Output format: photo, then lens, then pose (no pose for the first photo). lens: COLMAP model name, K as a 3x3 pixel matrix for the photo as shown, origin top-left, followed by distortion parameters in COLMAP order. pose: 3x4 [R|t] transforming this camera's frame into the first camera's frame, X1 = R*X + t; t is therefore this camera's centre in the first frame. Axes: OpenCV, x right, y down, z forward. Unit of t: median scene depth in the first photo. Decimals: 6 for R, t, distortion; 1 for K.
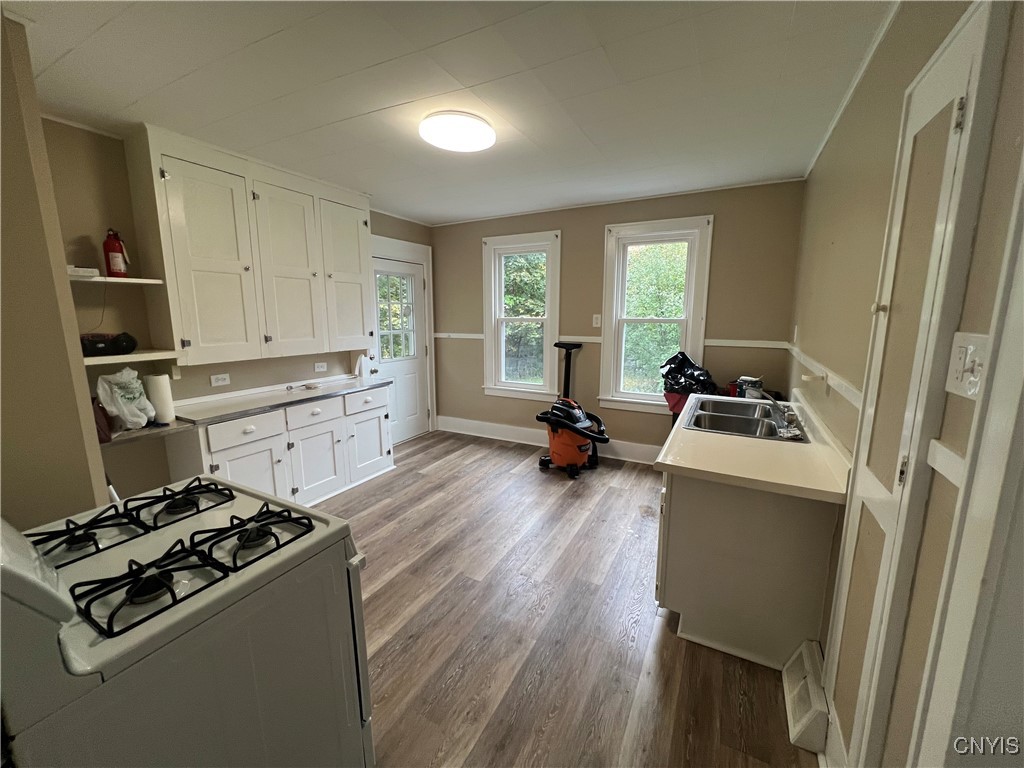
lens RADIAL K [[410.5, 0, 514.8], [0, 410.5, 382.0], [0, 0, 1]] dist [0.002688, 0.000024]
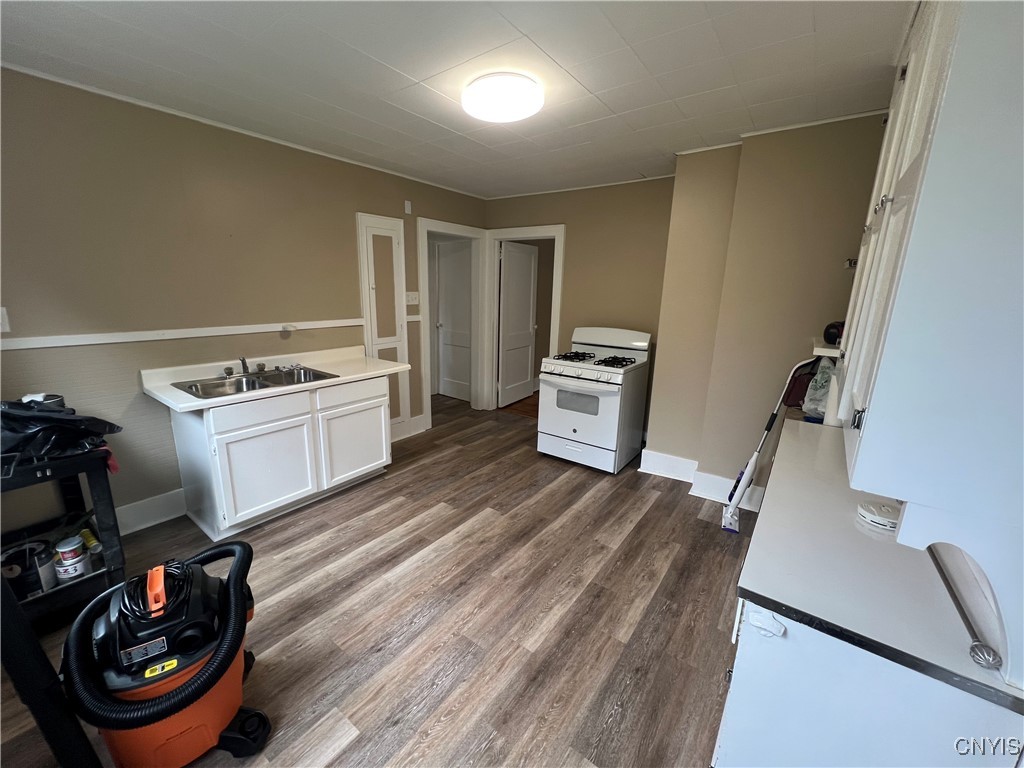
lens RADIAL K [[410.5, 0, 509.3], [0, 410.5, 382.8], [0, 0, 1]] dist [0.002688, 0.000024]
pose [[-0.988123, -0.051958, 0.144614, -0.218261], [0.008899, 0.920171, 0.391416, -0.257072], [-0.153406, 0.388055, -0.908779, 1.403025]]
